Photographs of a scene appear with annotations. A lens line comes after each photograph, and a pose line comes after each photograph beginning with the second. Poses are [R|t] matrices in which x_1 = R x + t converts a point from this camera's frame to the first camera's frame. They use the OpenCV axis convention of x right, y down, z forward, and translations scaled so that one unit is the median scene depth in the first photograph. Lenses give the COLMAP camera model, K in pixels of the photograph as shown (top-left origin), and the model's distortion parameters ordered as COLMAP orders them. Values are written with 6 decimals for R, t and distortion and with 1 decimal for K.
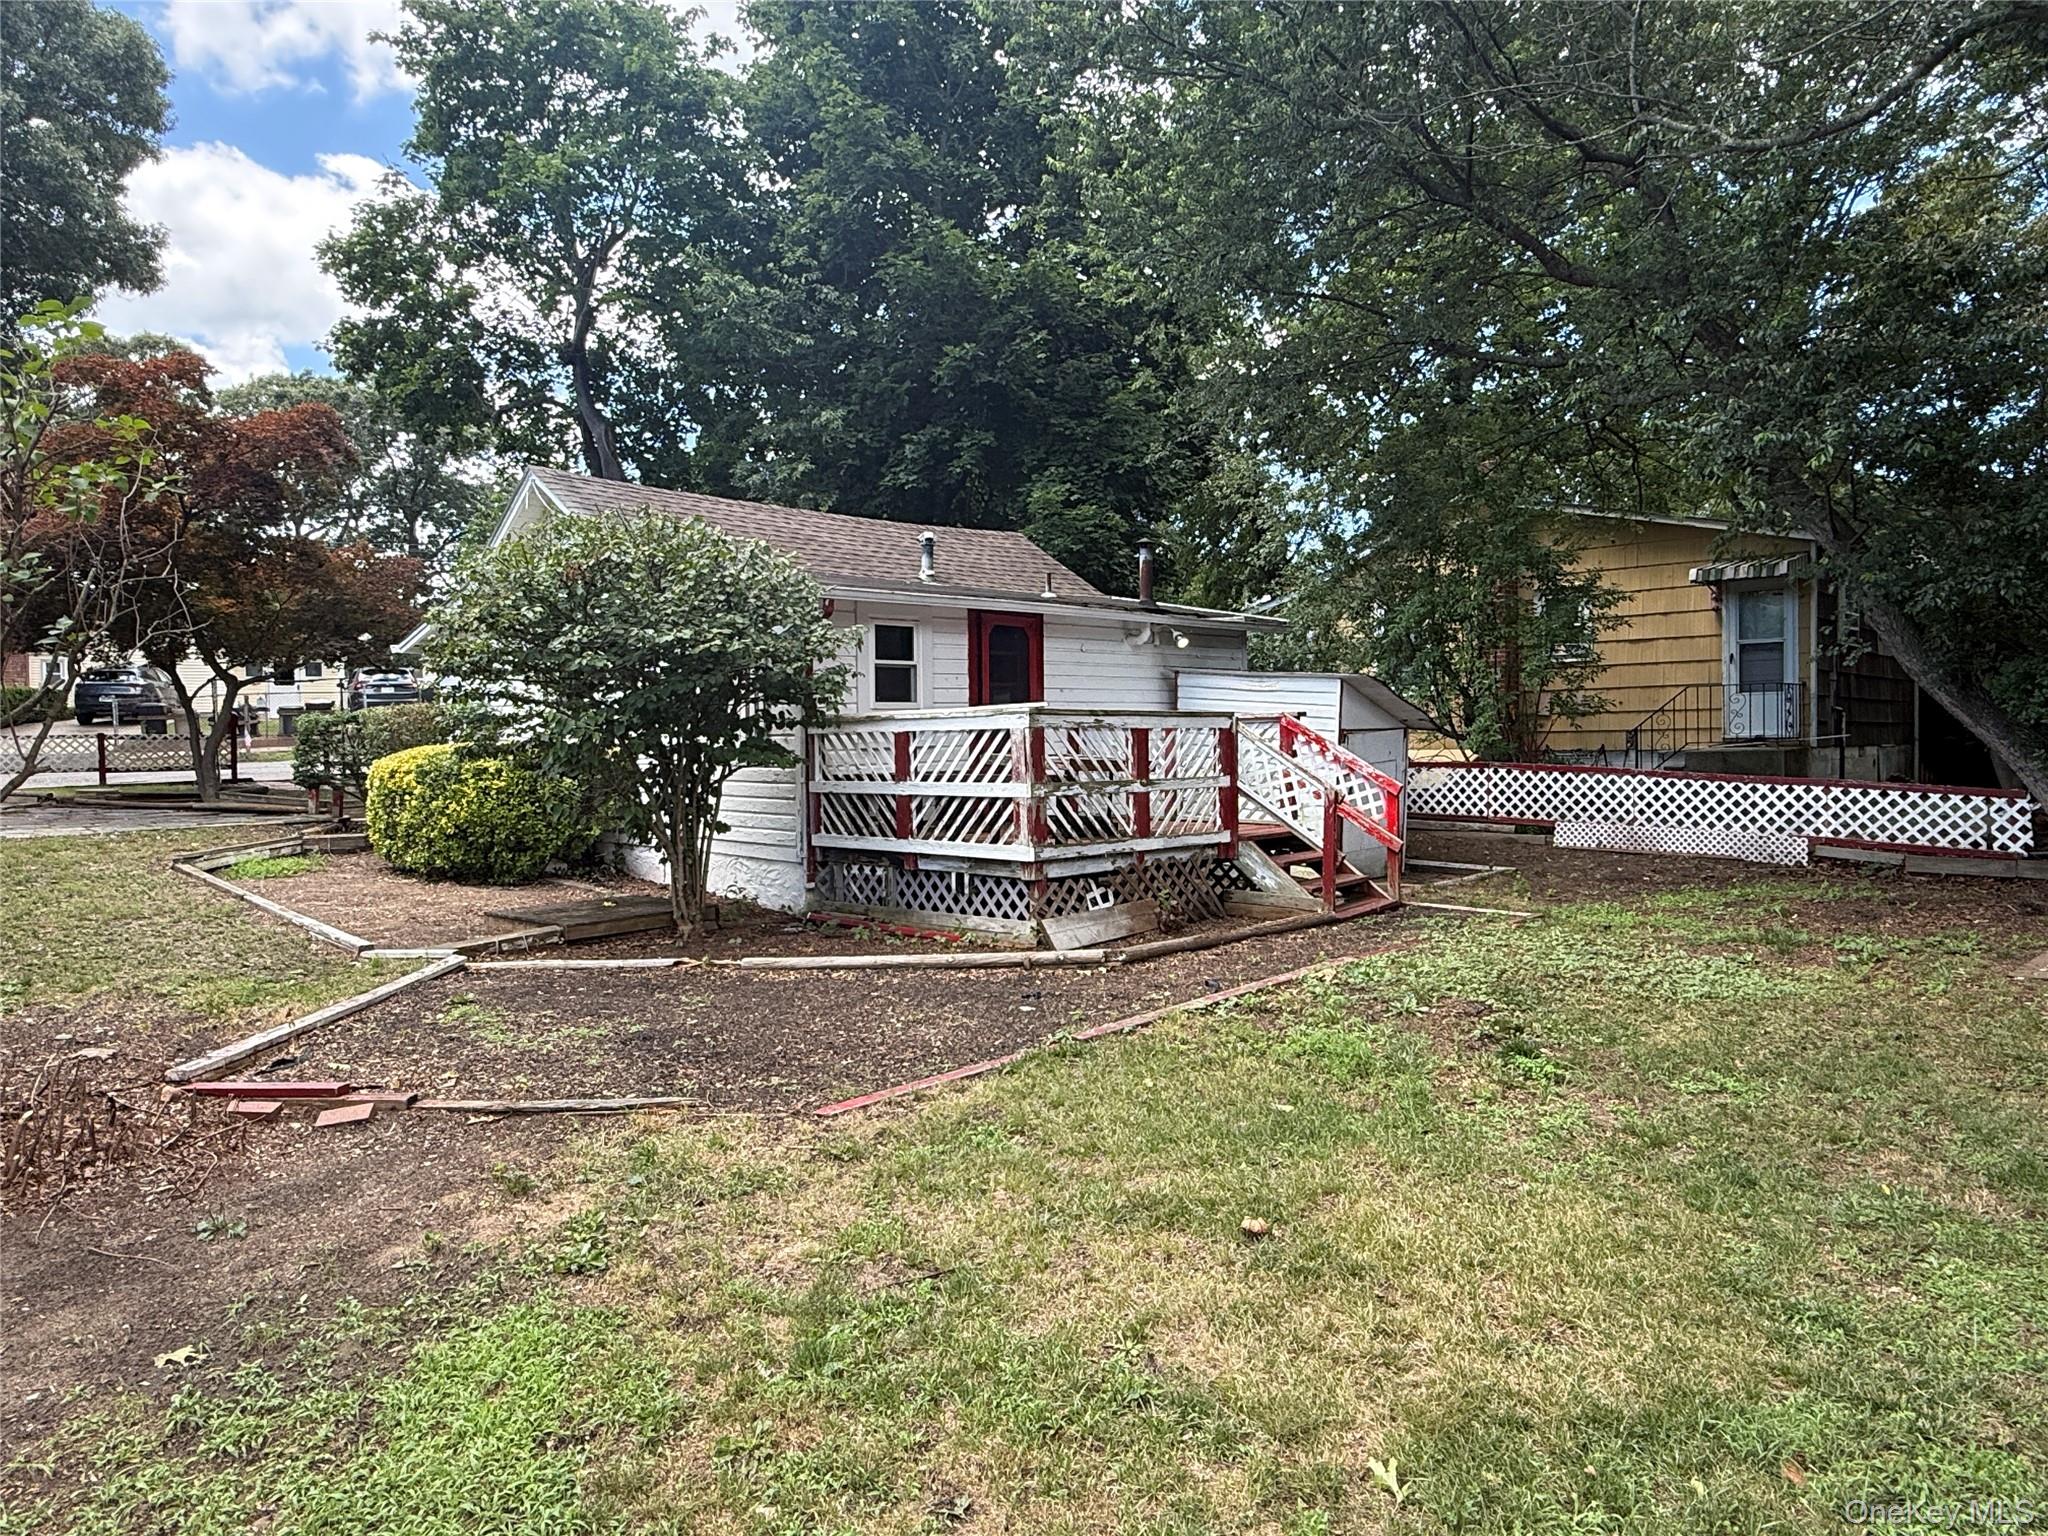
lens RADIAL K [[1286.1, 0, 1022.6], [0, 1286.1, 767.6], [0, 0, 1]] dist [-0.000819, -0.000007]
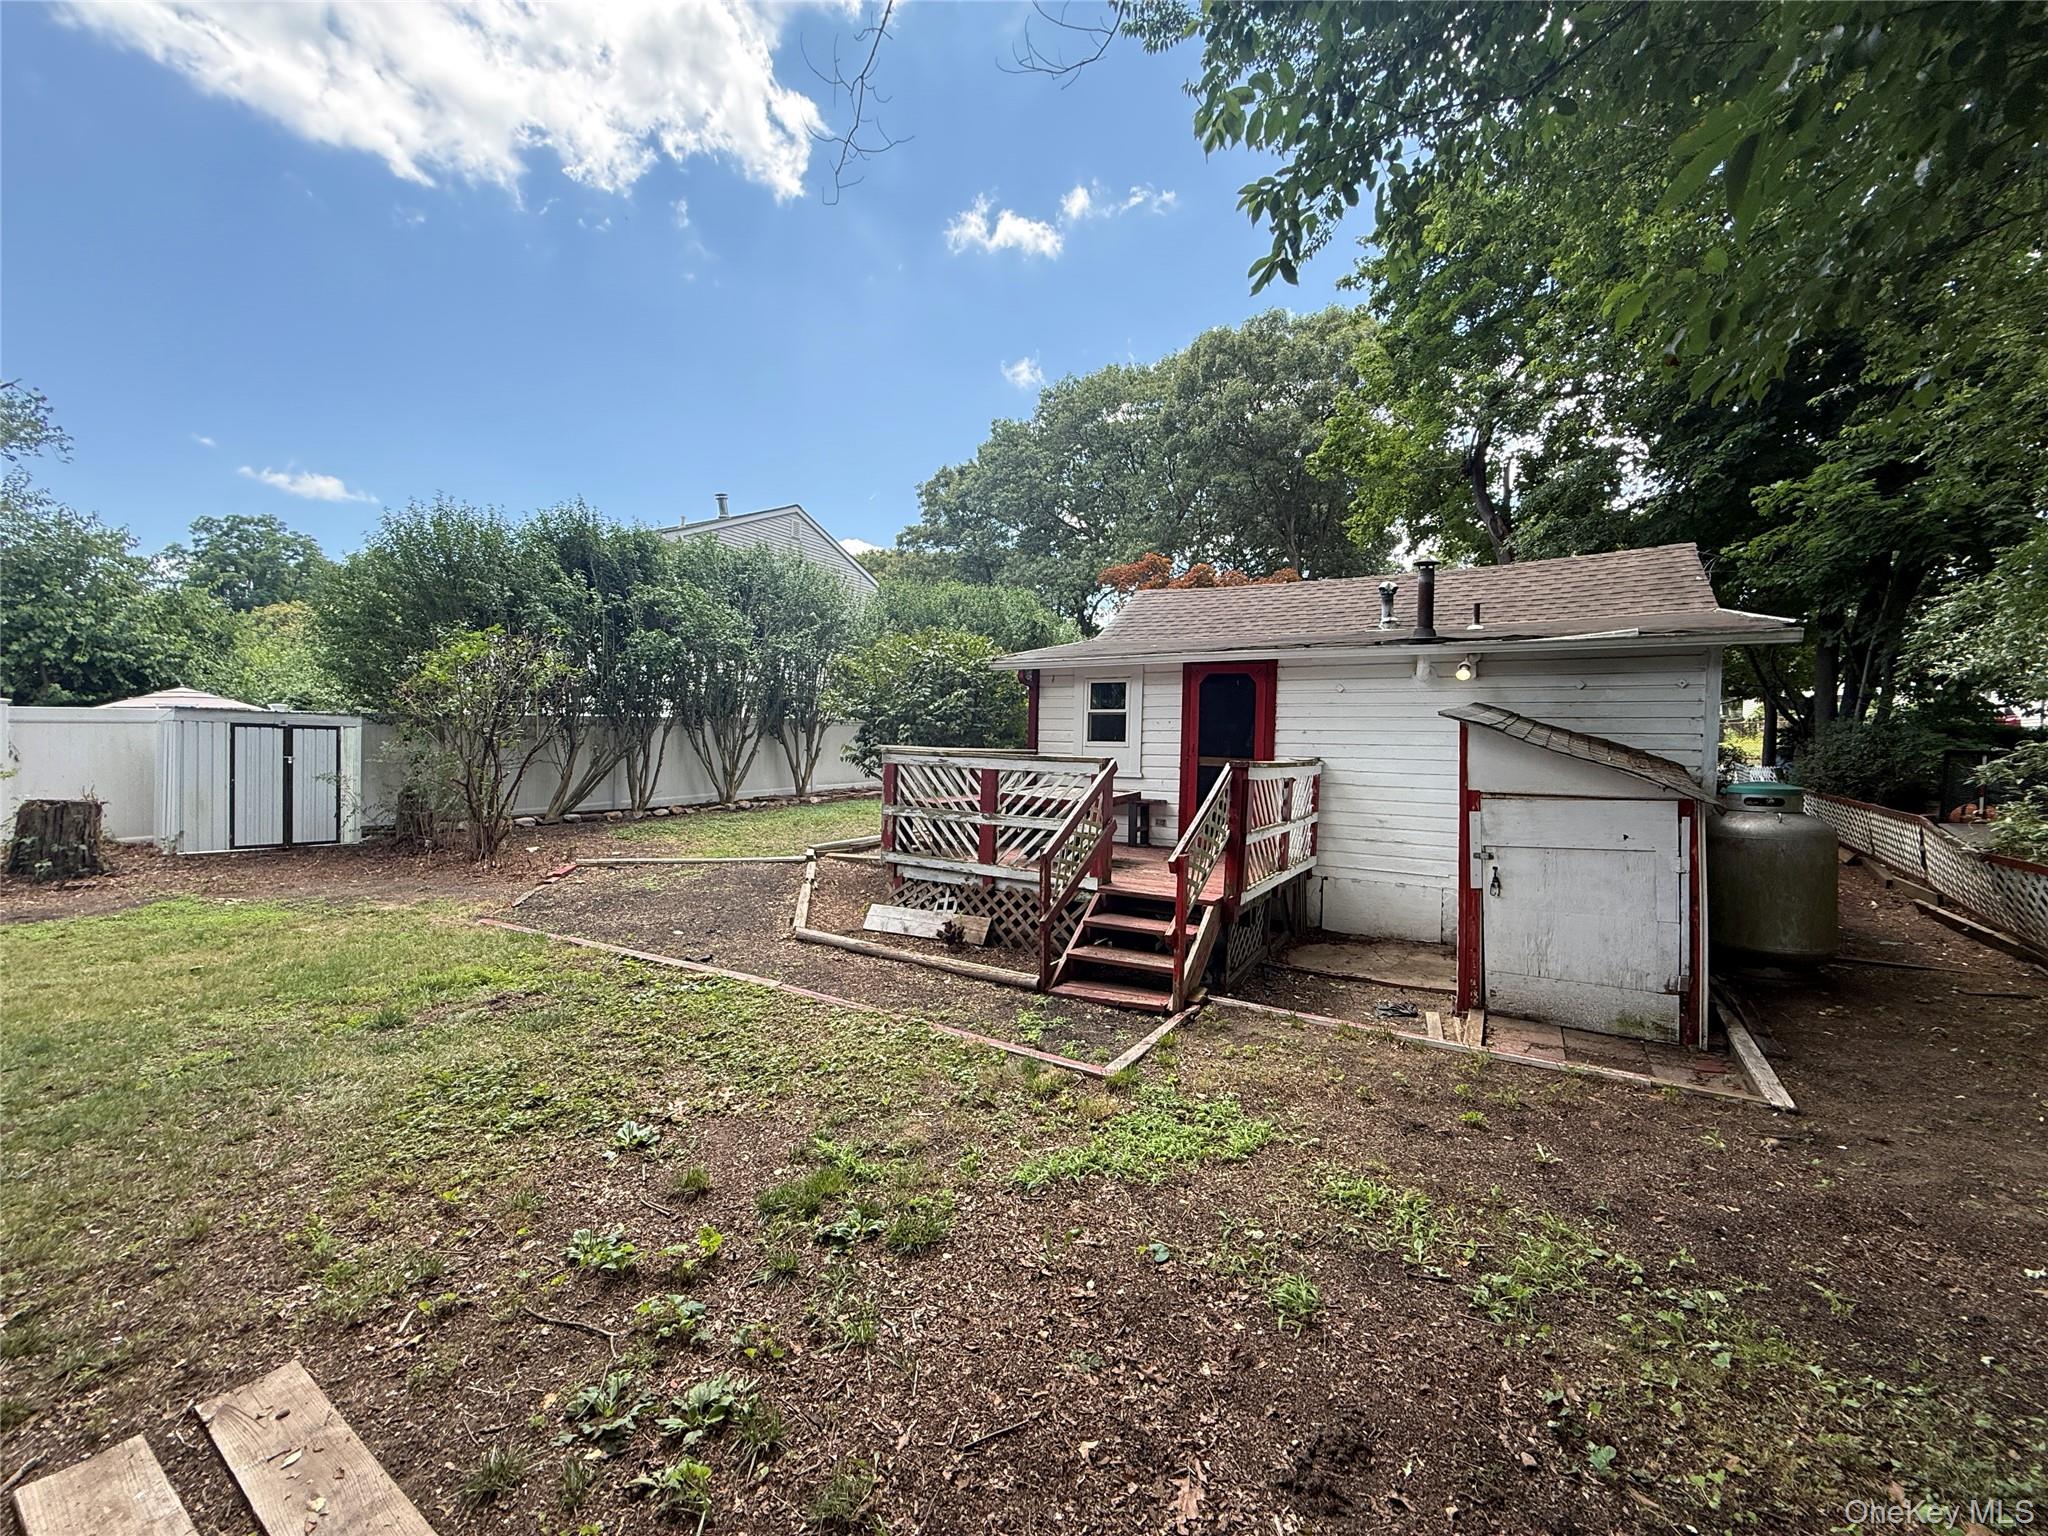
lens RADIAL K [[816.8, 0, 1022.5], [0, 816.8, 758.0], [0, 0, 1]] dist [-0.001669, 0.000345]
pose [[0.271271, 0.035721, -0.961840, 0.664941], [-0.051784, 0.998405, 0.022474, -0.047783], [0.961109, 0.043711, 0.272689, 0.689842]]
